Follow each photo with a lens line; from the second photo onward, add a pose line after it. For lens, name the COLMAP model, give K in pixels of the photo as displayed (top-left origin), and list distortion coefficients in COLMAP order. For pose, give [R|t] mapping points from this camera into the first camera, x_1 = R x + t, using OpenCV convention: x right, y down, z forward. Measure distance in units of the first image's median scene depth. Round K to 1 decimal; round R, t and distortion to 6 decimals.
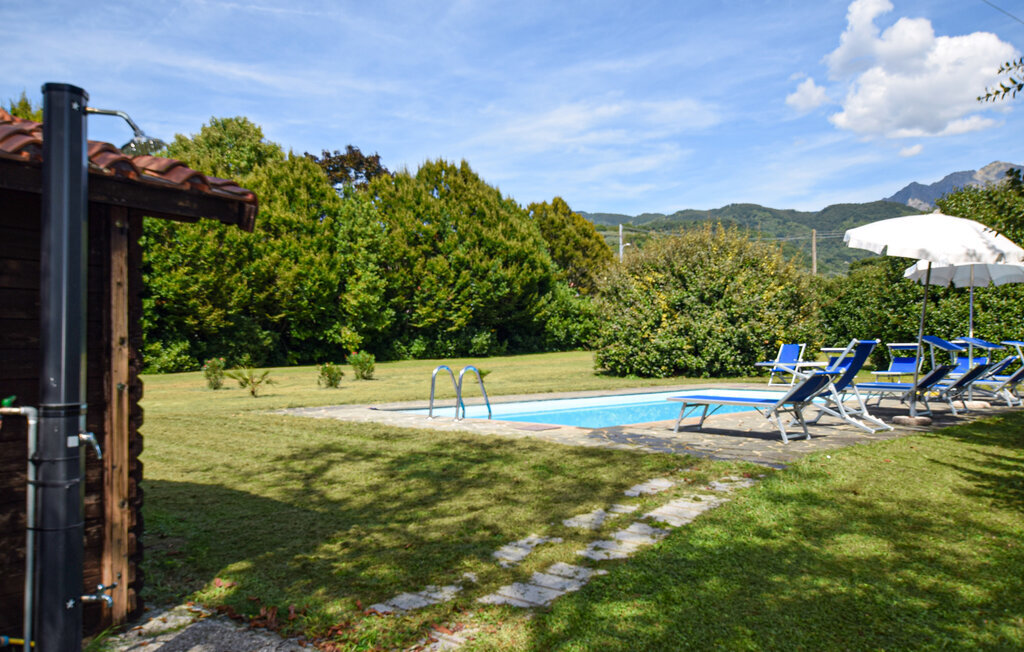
lens RADIAL K [[865.4, 0, 512.0], [0, 865.4, 326.0], [0, 0, 1]] dist [0.001925, 0.000662]
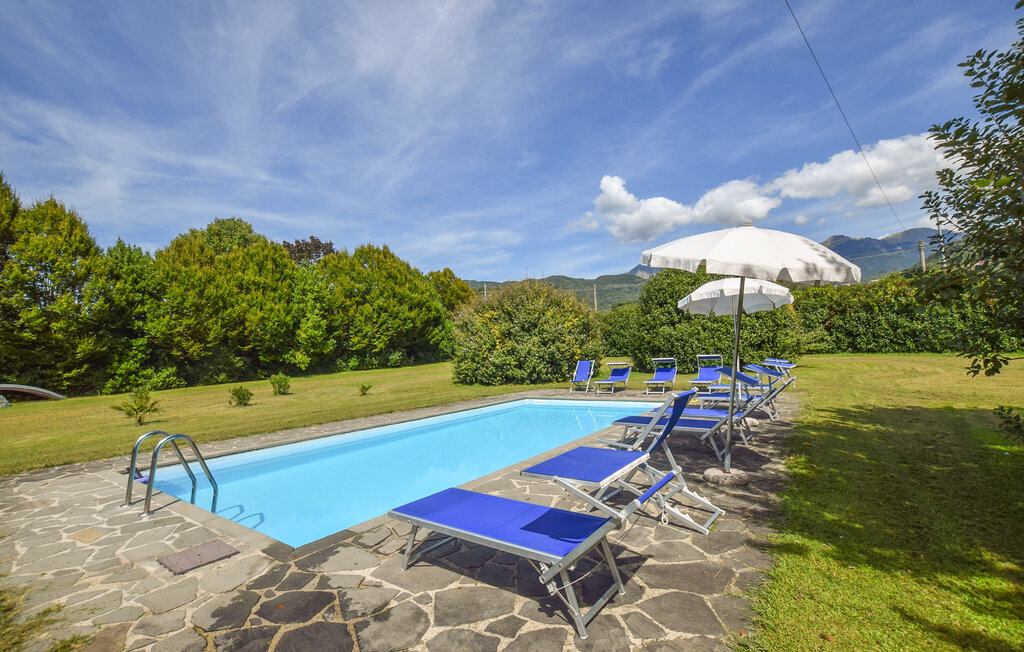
lens RADIAL K [[461.9, 0, 515.5], [0, 461.9, 320.6], [0, 0, 1]] dist [-0.023428, 0.000637]
pose [[0.985955, -0.024318, 0.165232, 0.051297], [0.031912, 0.998545, -0.043463, -0.007289], [-0.163935, 0.048126, 0.985297, 0.158570]]
